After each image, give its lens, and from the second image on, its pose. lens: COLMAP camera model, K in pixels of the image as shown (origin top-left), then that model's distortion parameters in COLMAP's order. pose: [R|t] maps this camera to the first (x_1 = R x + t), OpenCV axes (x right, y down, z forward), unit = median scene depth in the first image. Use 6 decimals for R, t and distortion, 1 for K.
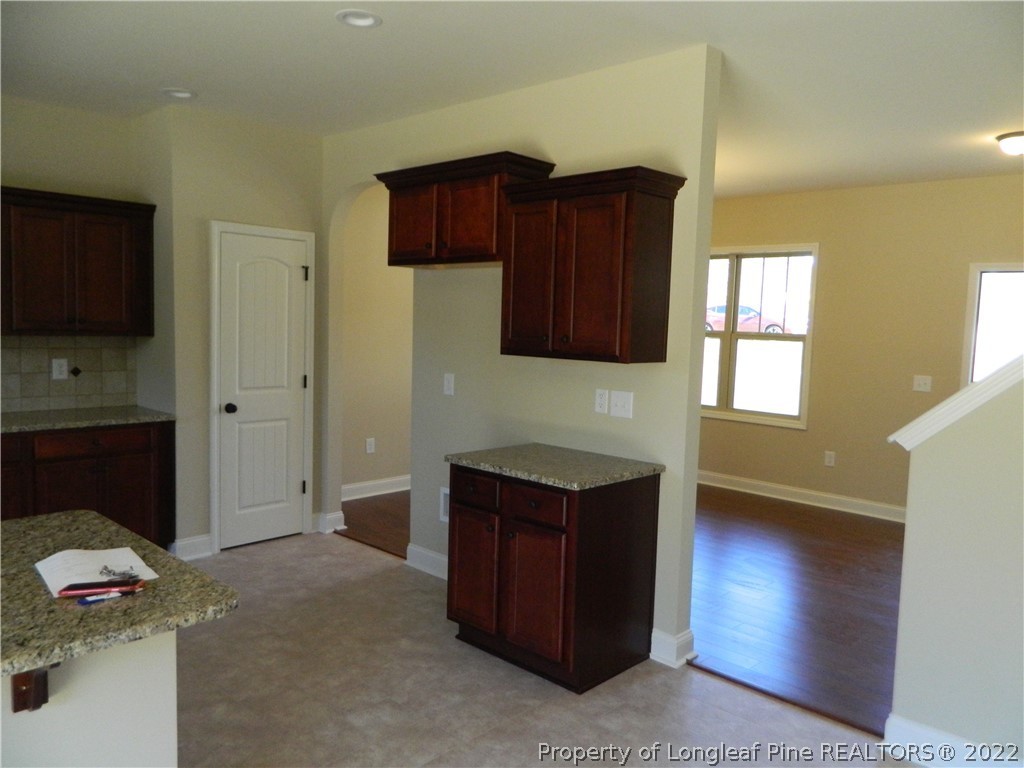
lens RADIAL K [[754.4, 0, 510.0], [0, 754.4, 385.0], [0, 0, 1]] dist [0.000388, -0.012228]
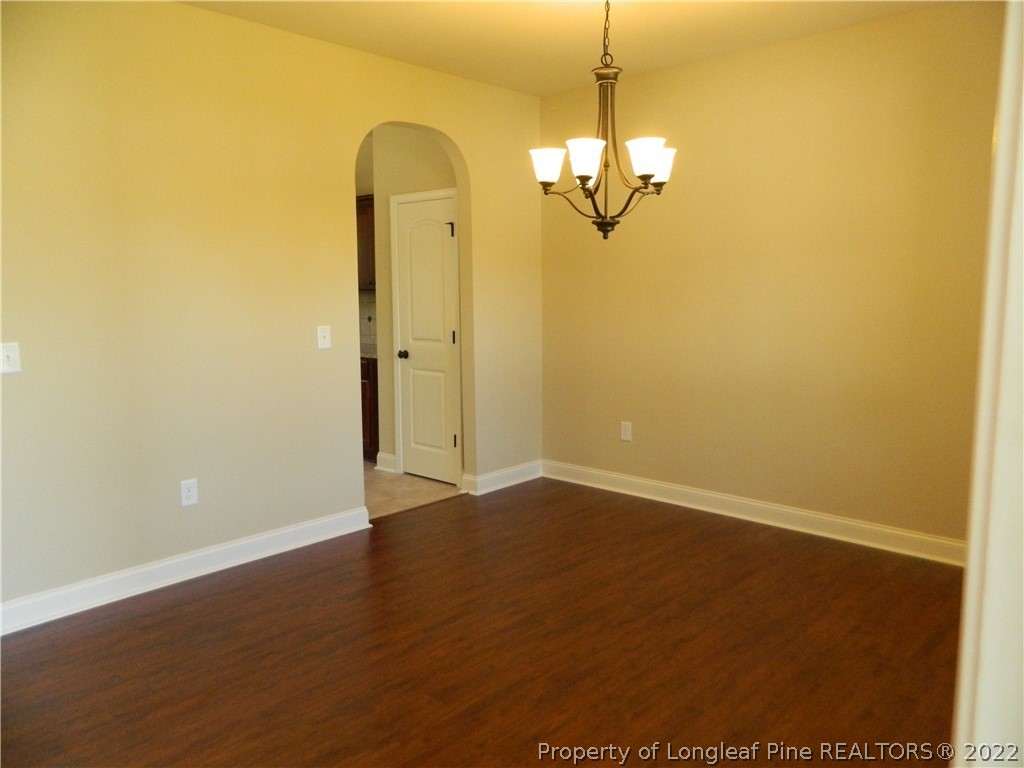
lens RADIAL K [[754.4, 0, 510.5], [0, 754.4, 380.5], [0, 0, 1]] dist [0.000388, -0.012228]
pose [[0.032356, 0.097092, -0.994749, 0.840152], [-0.075762, 0.992645, 0.094422, -0.054428], [0.996601, 0.072309, 0.039474, 1.172059]]
